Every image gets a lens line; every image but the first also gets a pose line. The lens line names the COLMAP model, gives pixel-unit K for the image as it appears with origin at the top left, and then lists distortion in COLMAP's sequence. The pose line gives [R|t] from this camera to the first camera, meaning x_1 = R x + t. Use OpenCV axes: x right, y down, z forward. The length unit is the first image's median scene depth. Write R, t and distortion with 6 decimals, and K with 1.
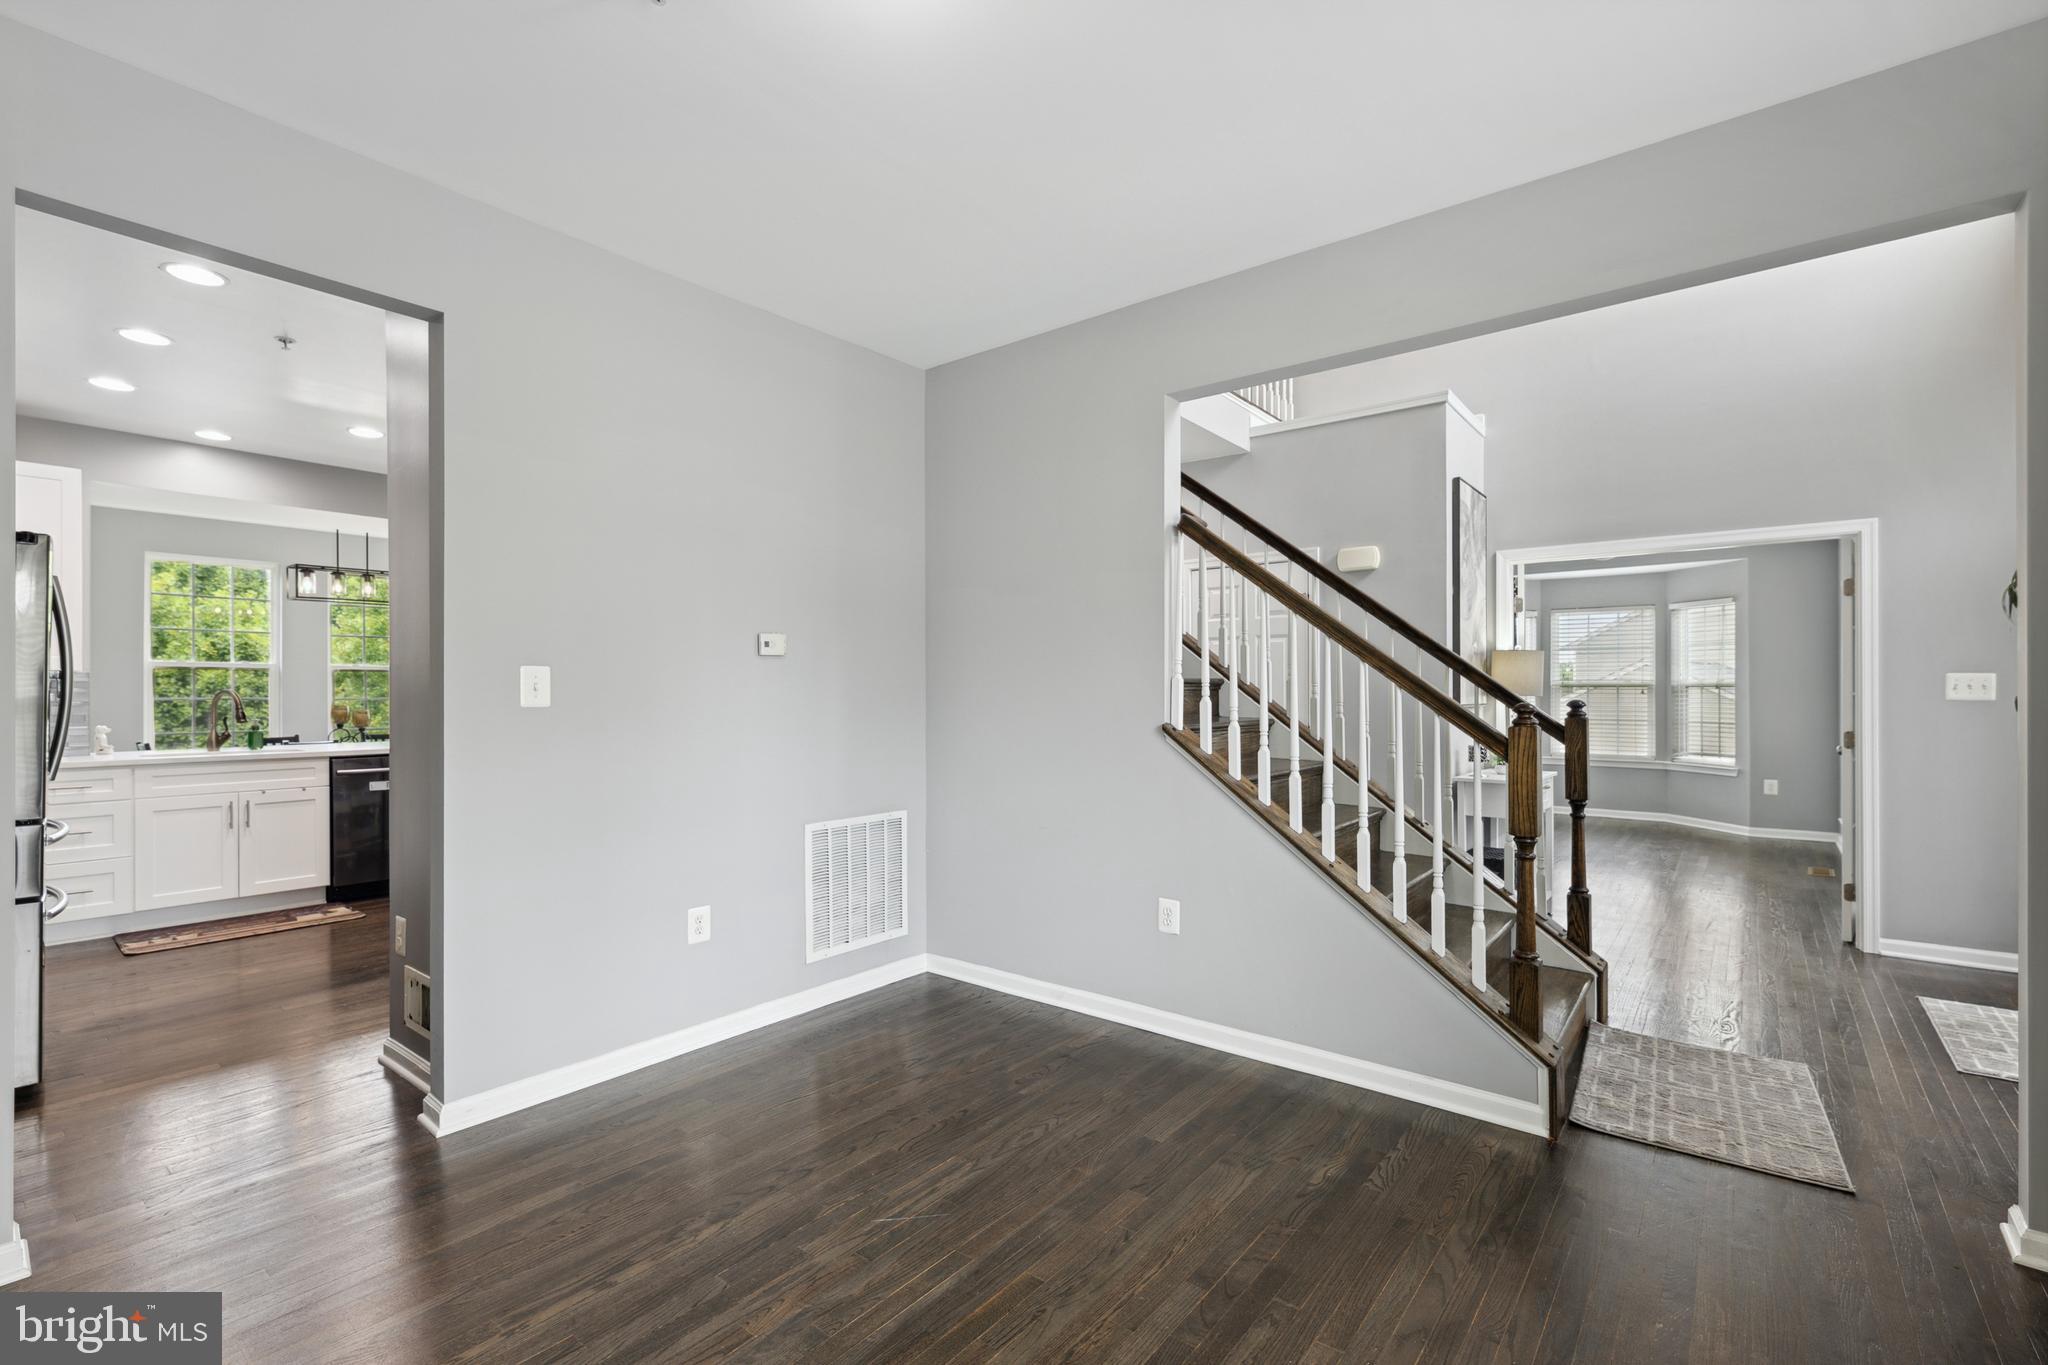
lens RADIAL K [[900.7, 0, 1041.3], [0, 900.7, 690.9], [0, 0, 1]] dist [-0.000361, -0.000537]
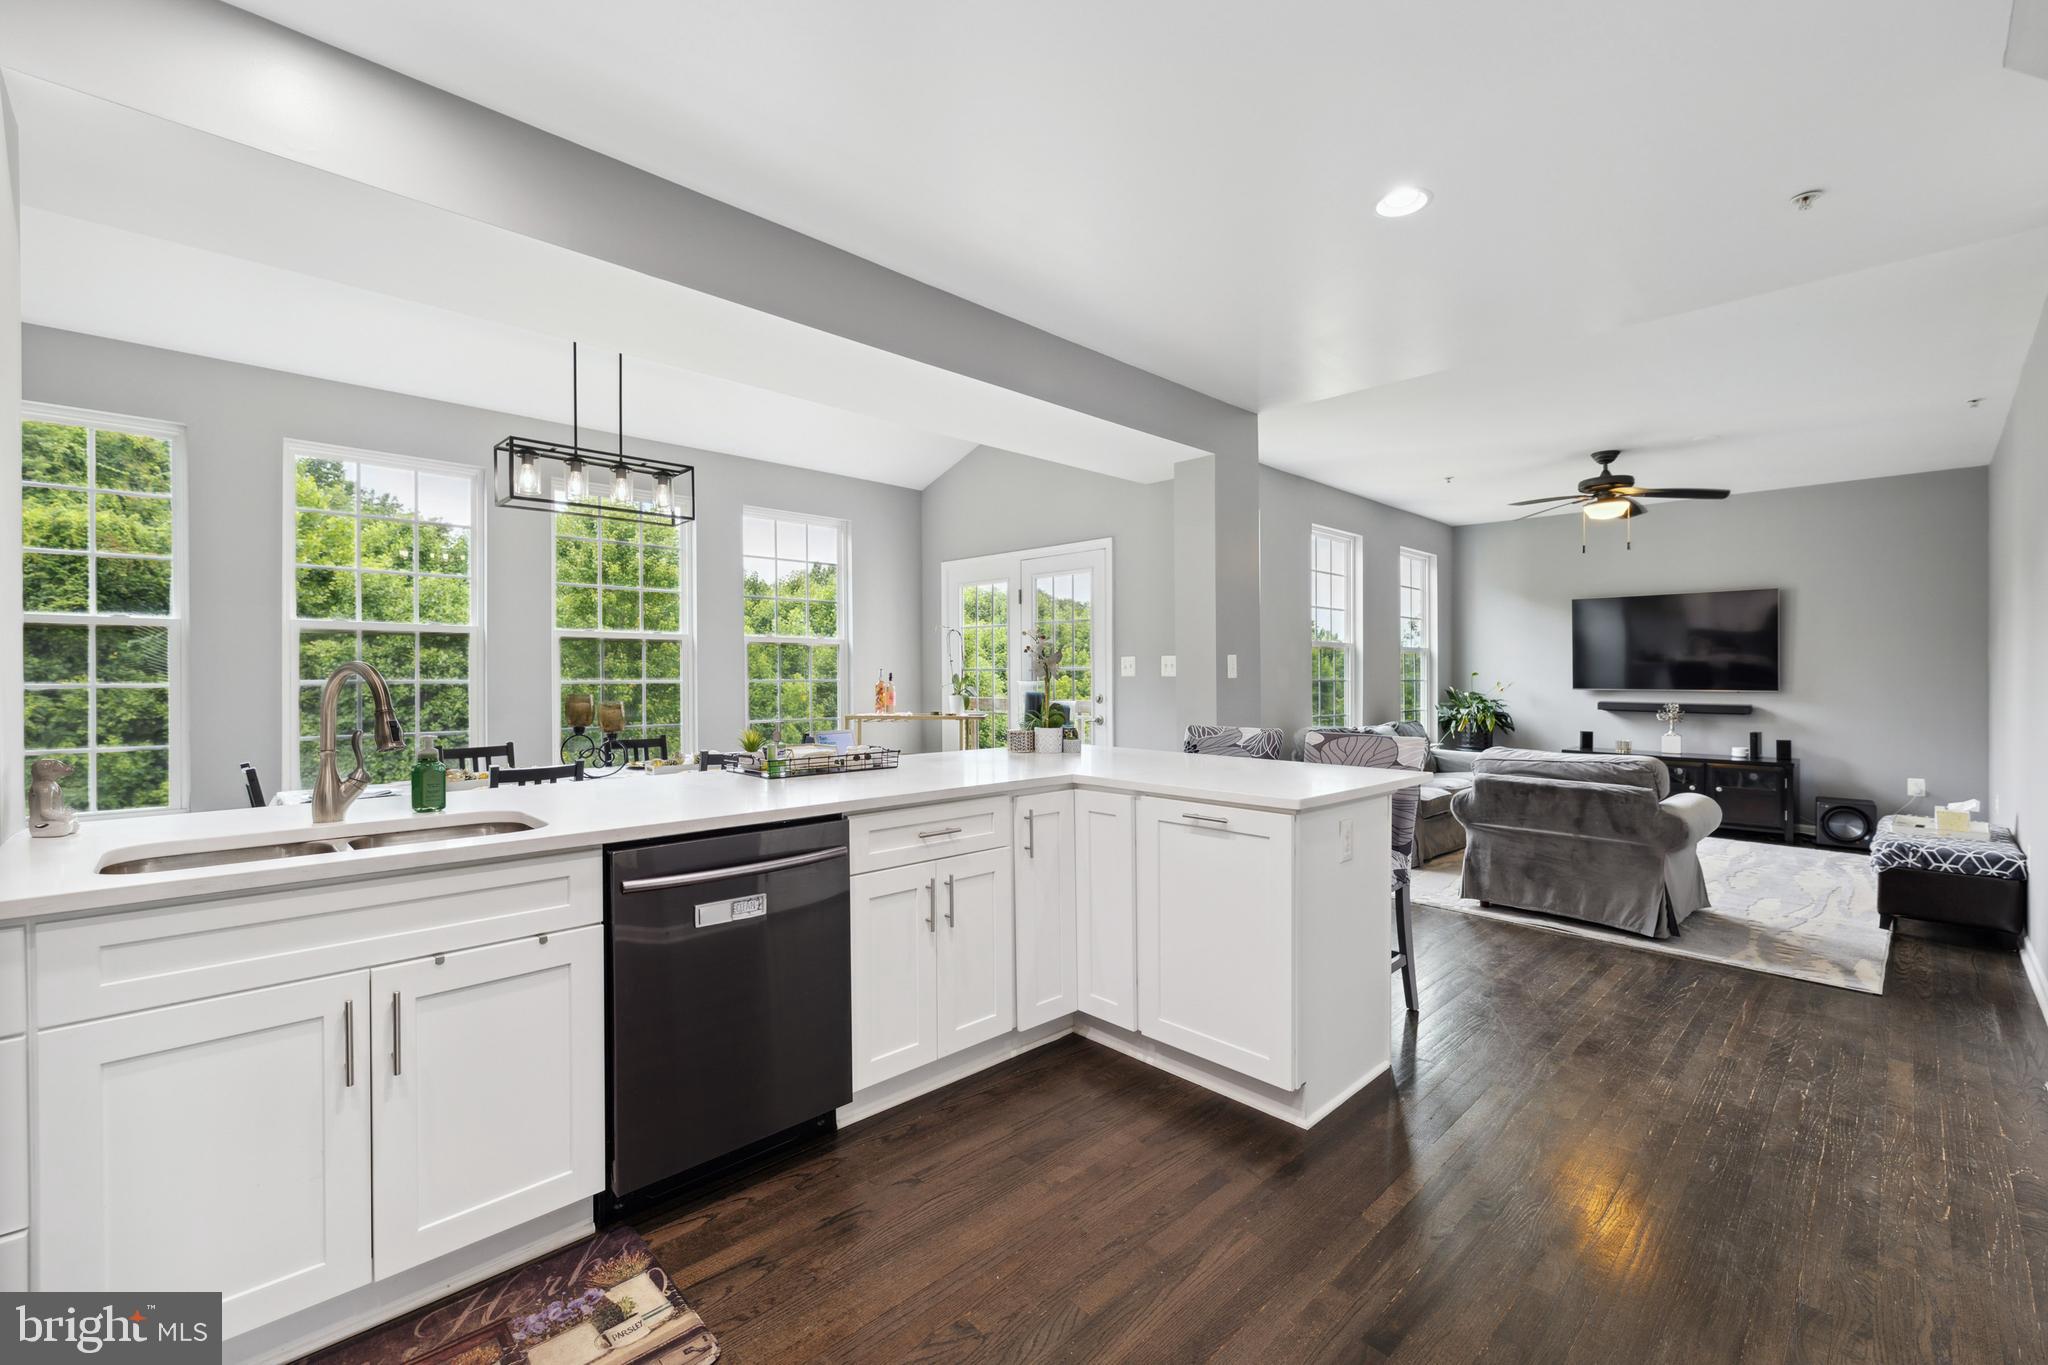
lens RADIAL K [[868.1, 0, 1025.3], [0, 868.1, 676.7], [0, 0, 1]] dist [-0.001109, -0.000638]
pose [[0.989423, 0.002593, -0.145039, -0.432028], [-0.001892, 0.999986, 0.004967, 0.001951], [0.145050, -0.004640, 0.989413, 0.511972]]
